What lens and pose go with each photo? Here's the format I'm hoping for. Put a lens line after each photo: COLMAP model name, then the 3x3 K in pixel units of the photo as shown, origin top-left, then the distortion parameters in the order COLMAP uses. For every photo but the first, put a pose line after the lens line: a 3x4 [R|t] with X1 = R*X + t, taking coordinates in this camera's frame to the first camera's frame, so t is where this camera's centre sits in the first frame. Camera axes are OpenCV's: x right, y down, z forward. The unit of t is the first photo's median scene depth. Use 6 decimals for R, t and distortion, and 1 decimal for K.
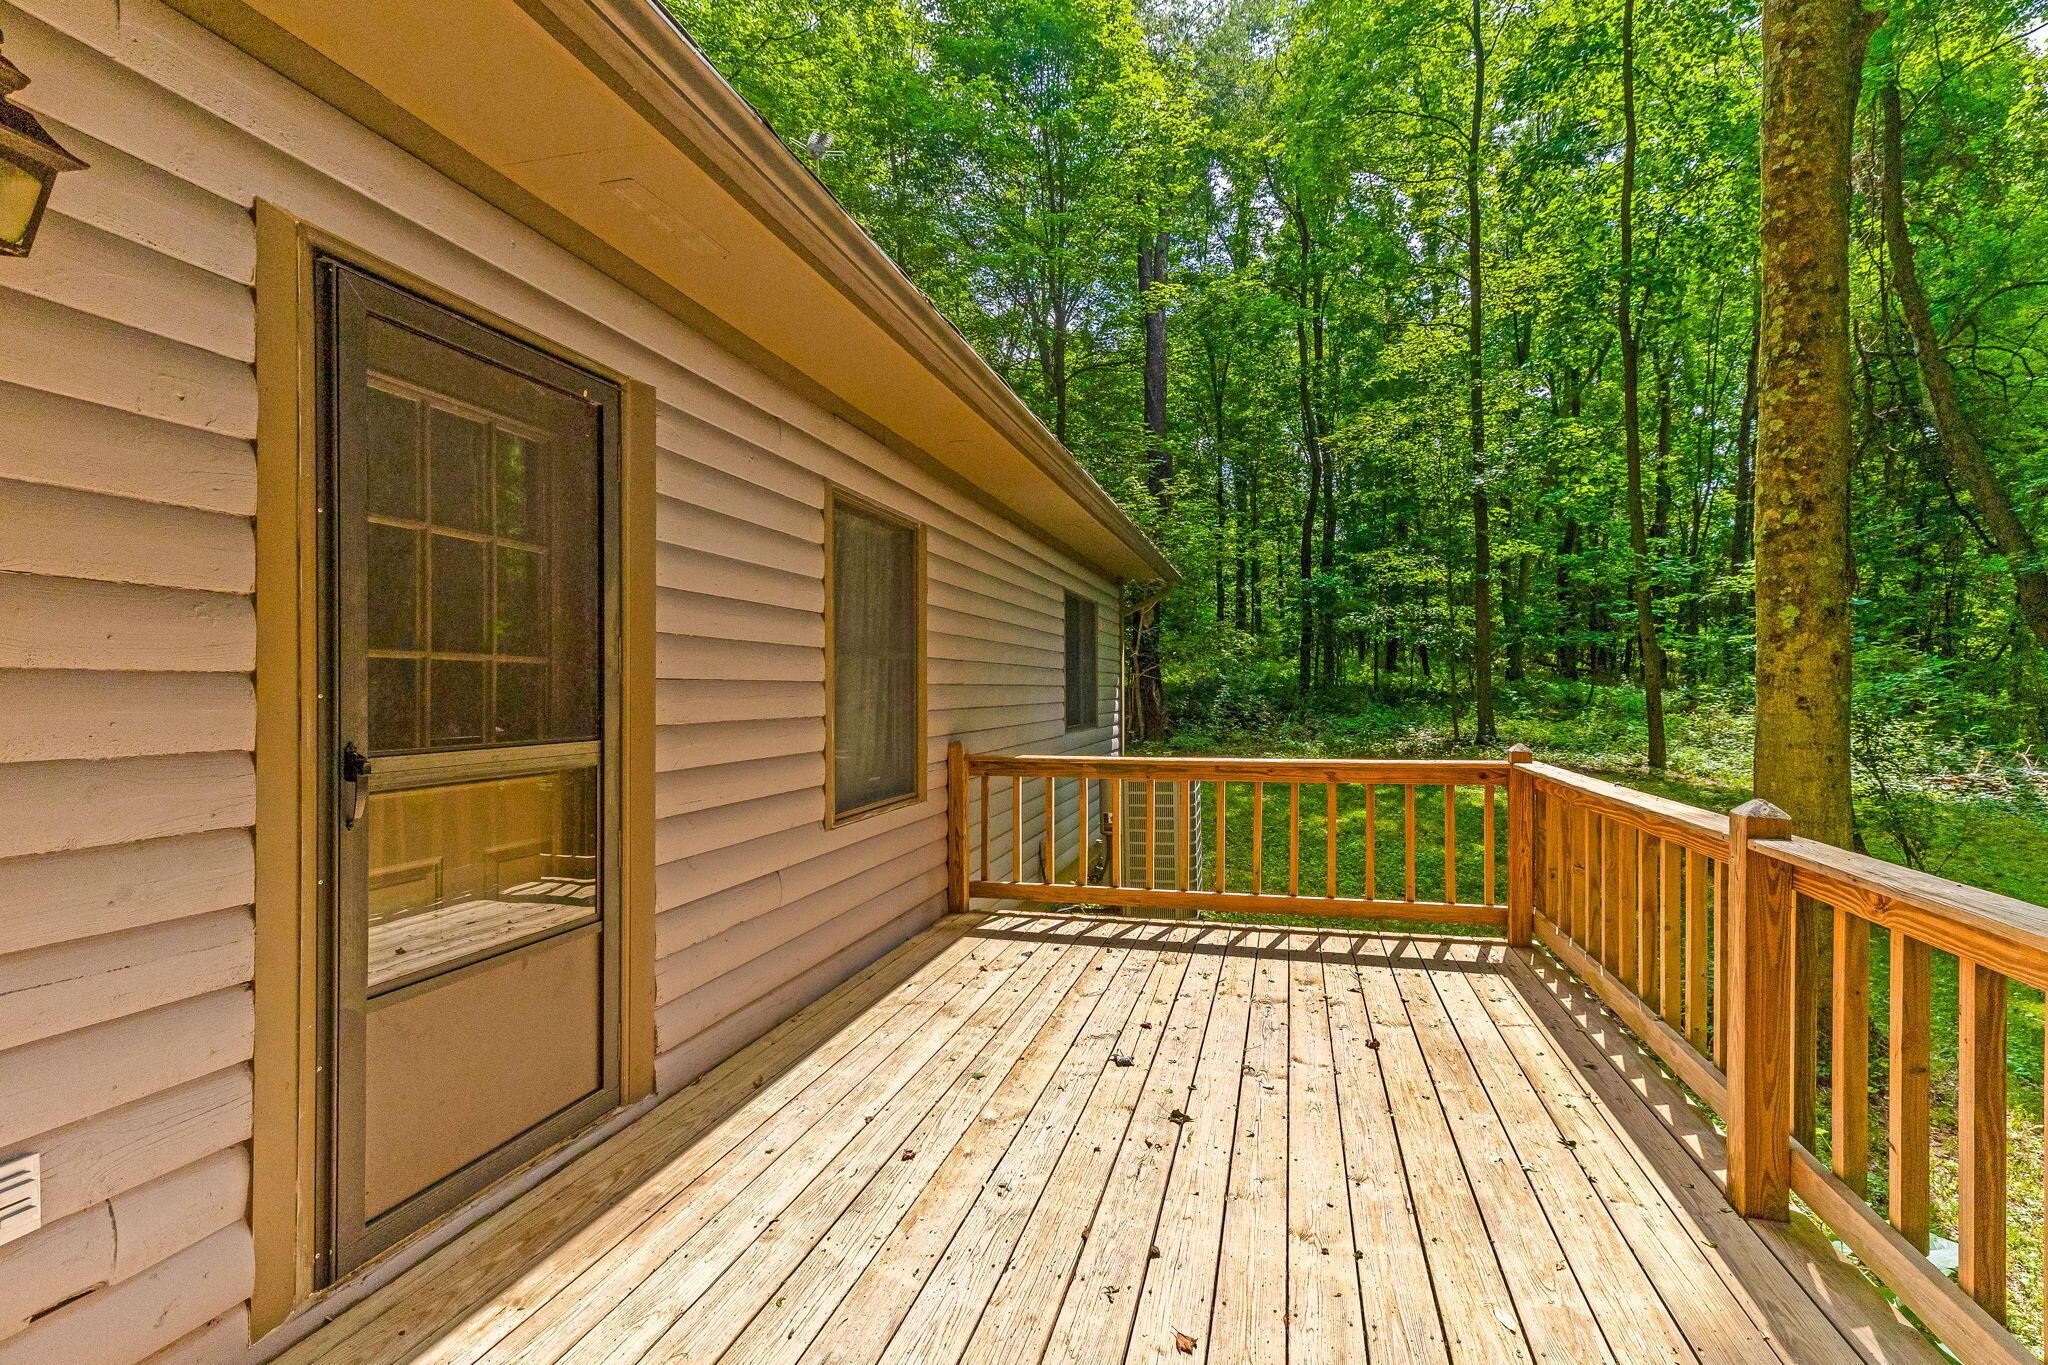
lens RADIAL K [[911.0, 0, 1029.7], [0, 911.0, 673.1], [0, 0, 1]] dist [0.015305, 0.000451]
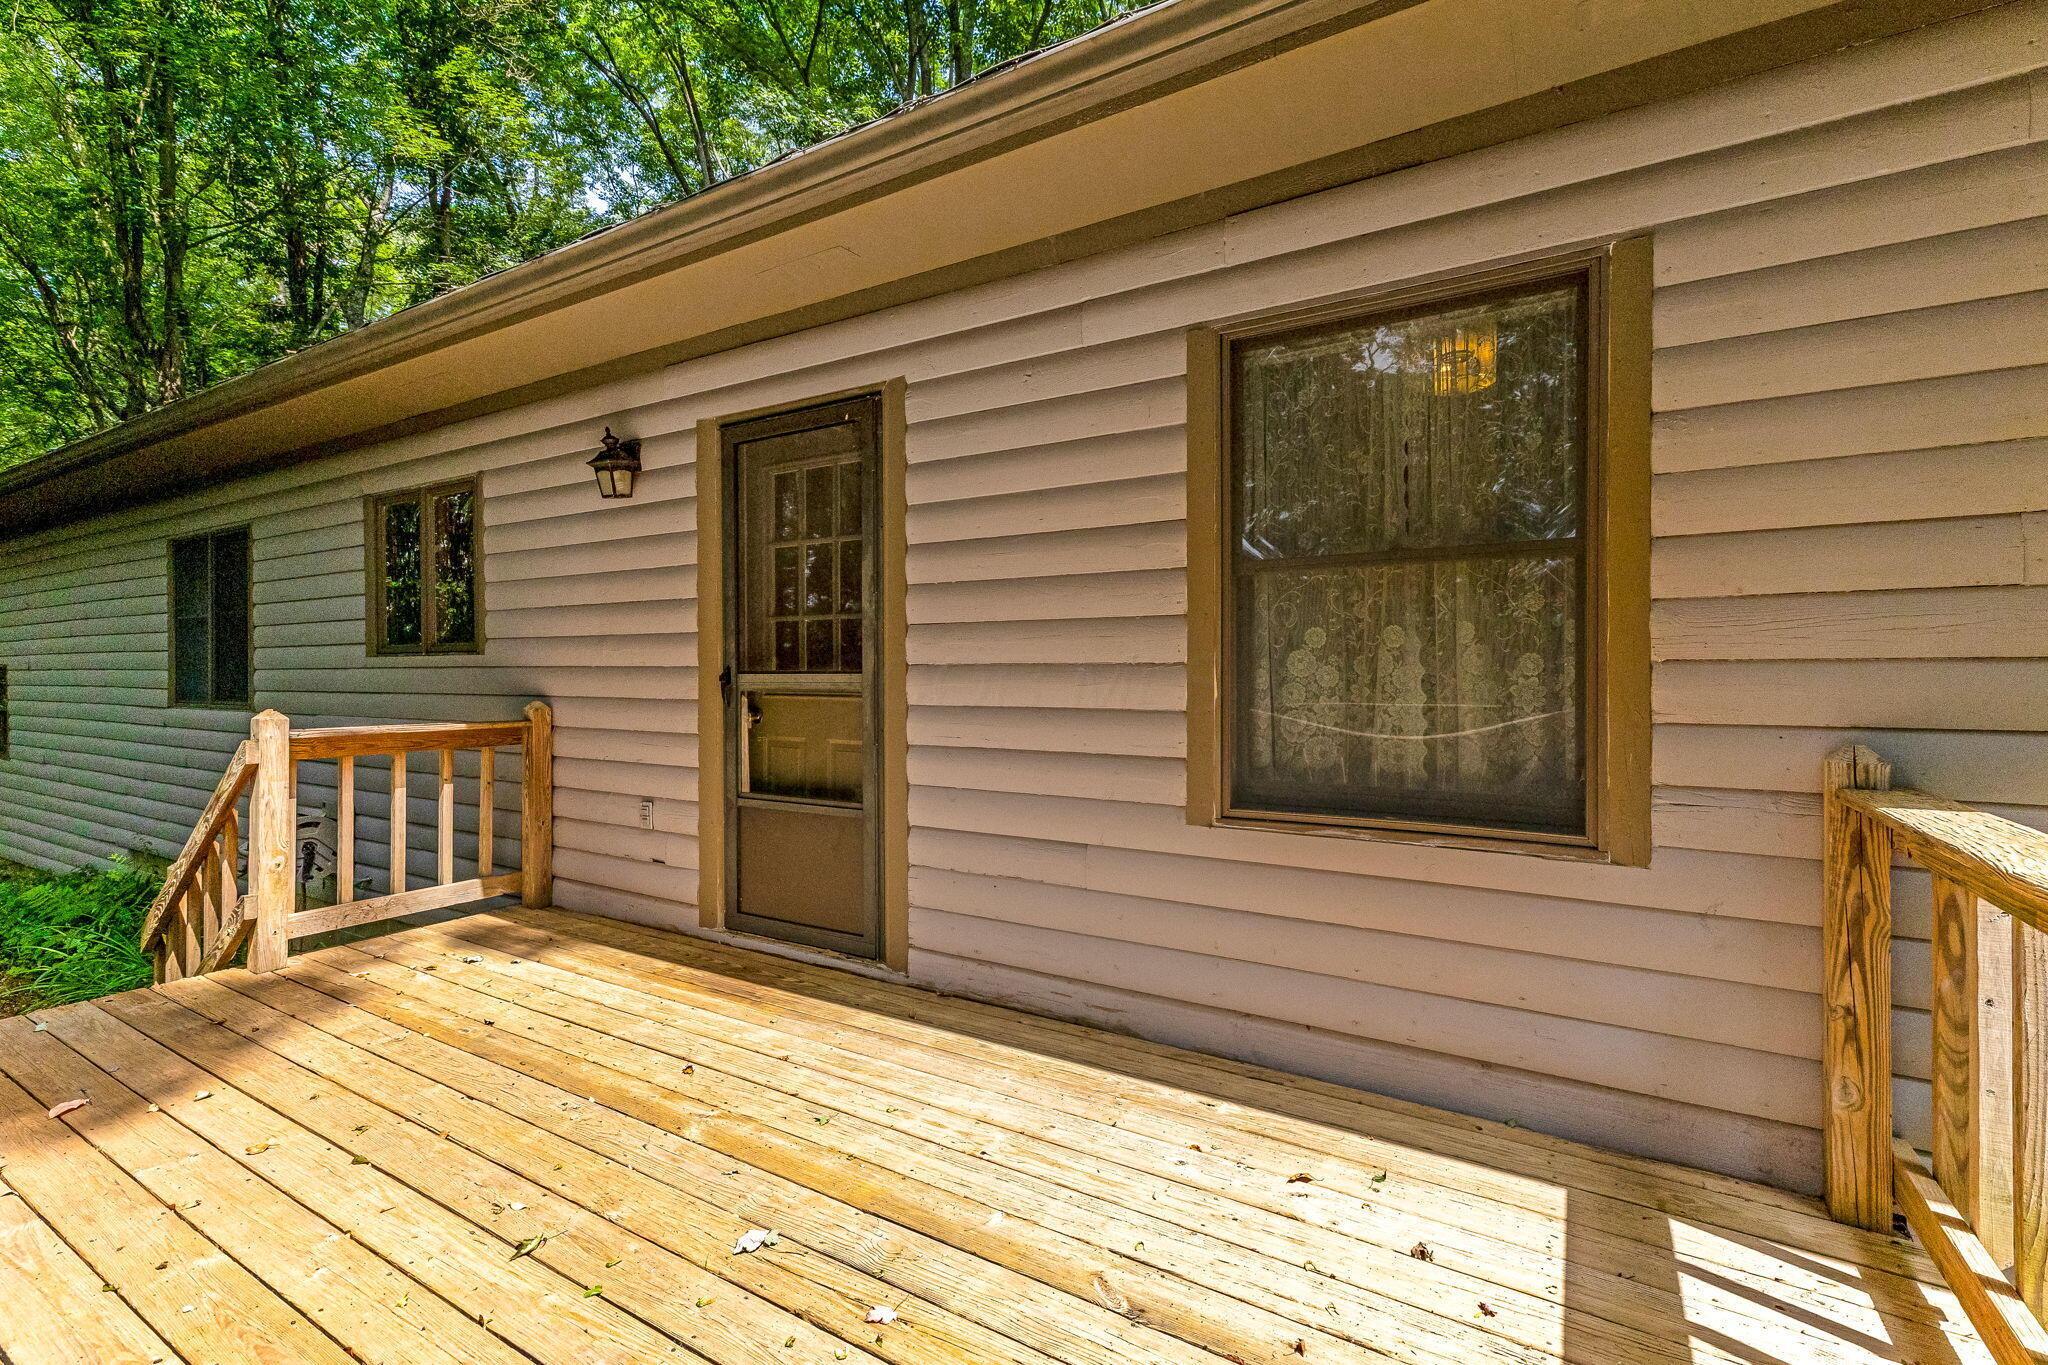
lens RADIAL K [[911.0, 0, 1029.7], [0, 911.0, 673.1], [0, 0, 1]] dist [0.015305, 0.000451]
pose [[-0.264457, 0.006654, -0.964375, 0.660653], [0.021315, 0.999772, 0.001053, 0.068834], [0.964162, -0.020277, -0.264538, 1.423923]]
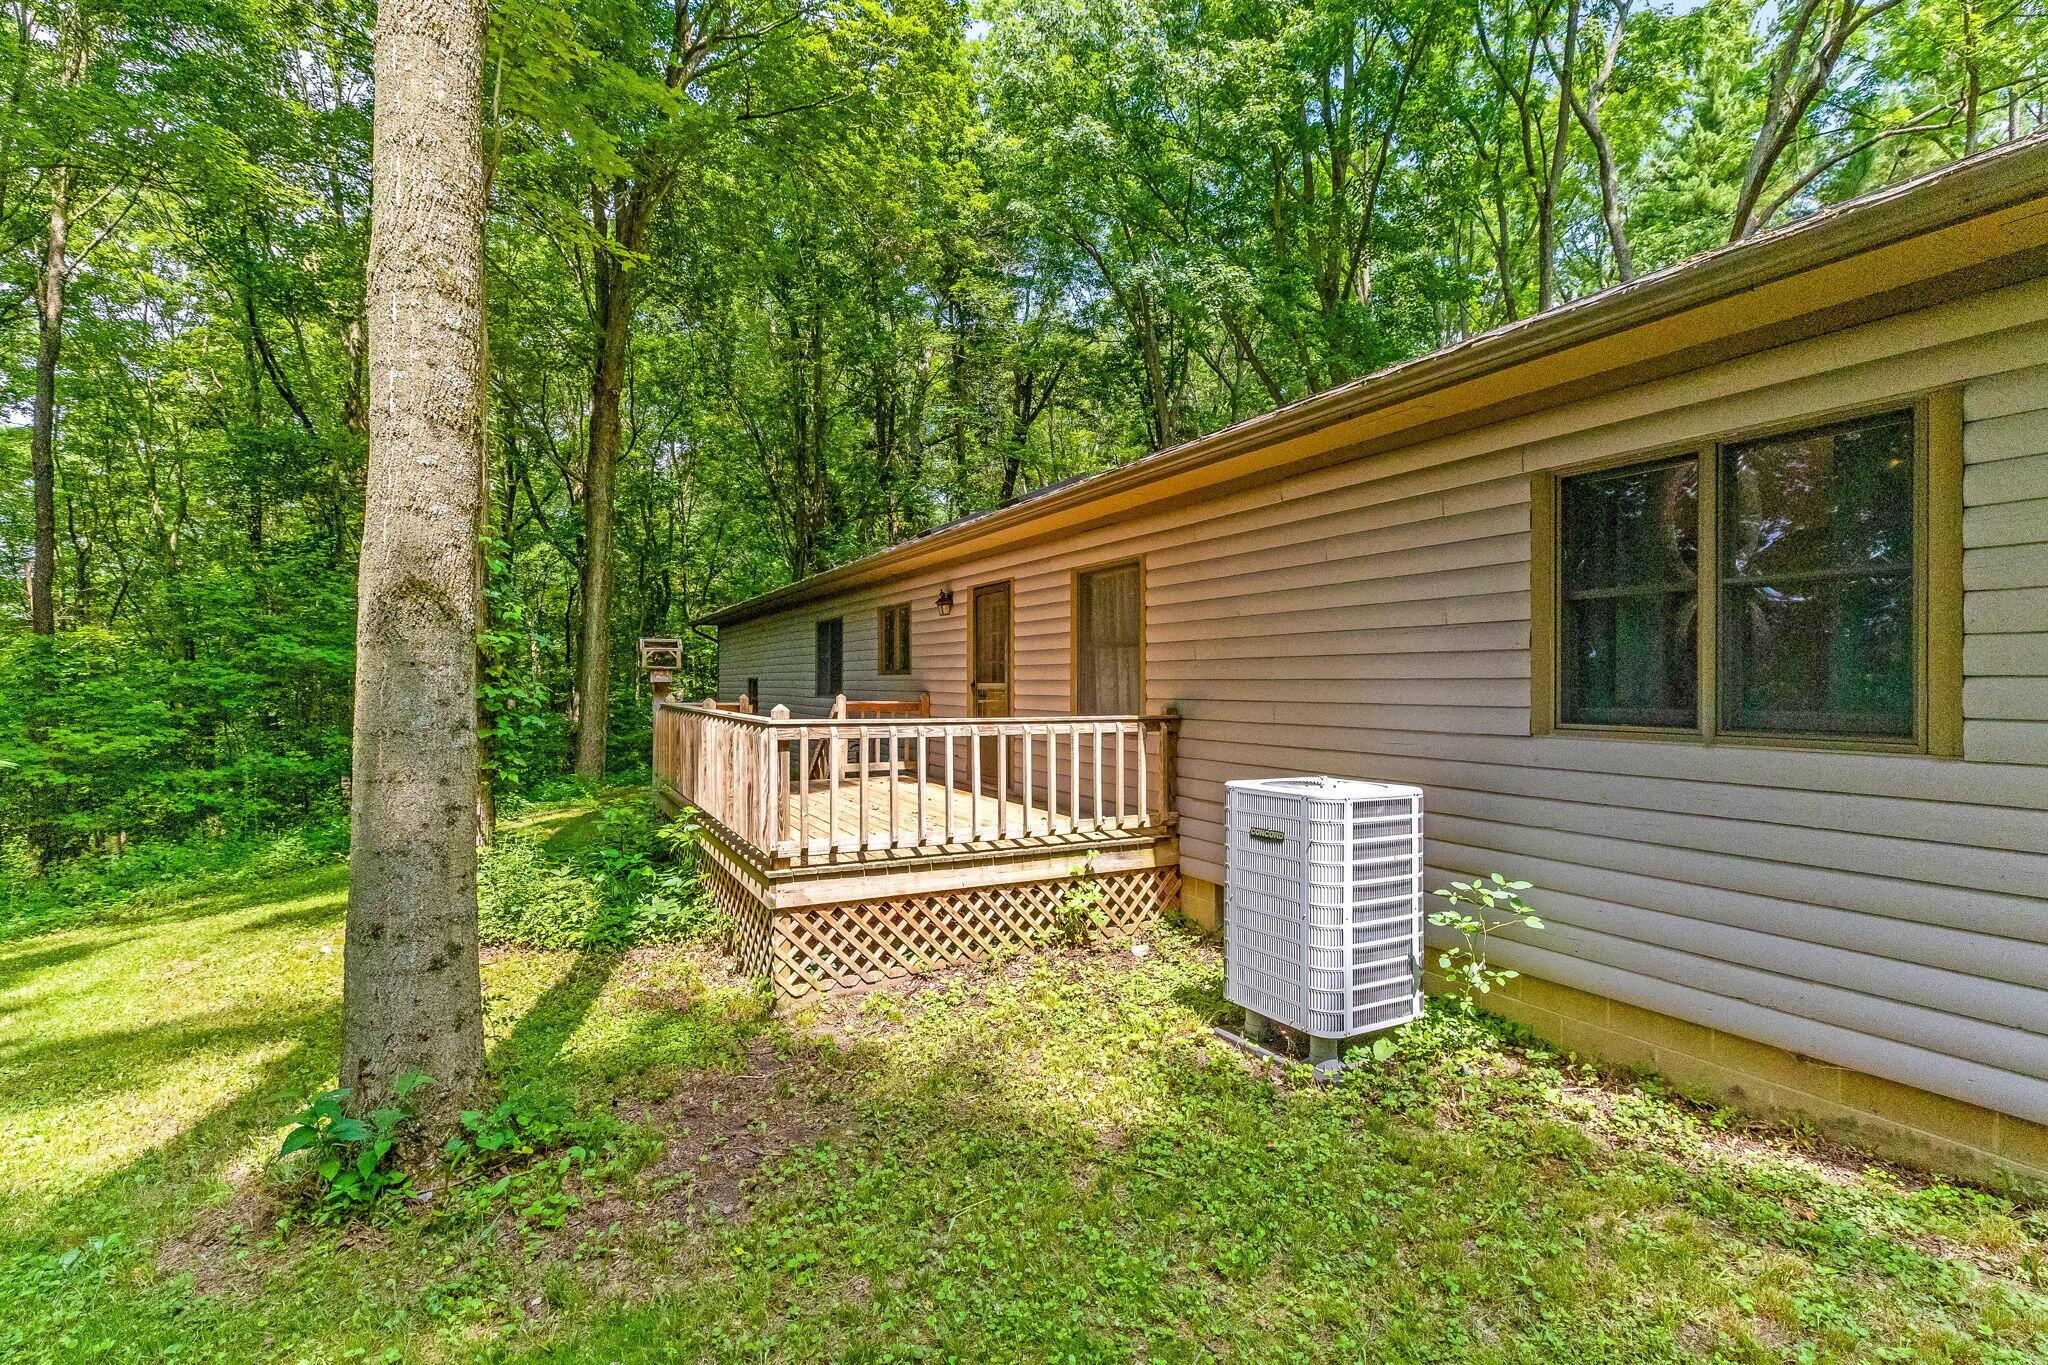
lens RADIAL K [[911.0, 0, 1029.7], [0, 911.0, 673.1], [0, 0, 1]] dist [0.015305, 0.000451]
pose [[-0.706462, -0.008615, -0.707698, 1.793234], [0.011441, 0.999656, -0.023590, 0.107458], [0.707658, -0.024762, -0.706121, 3.231816]]
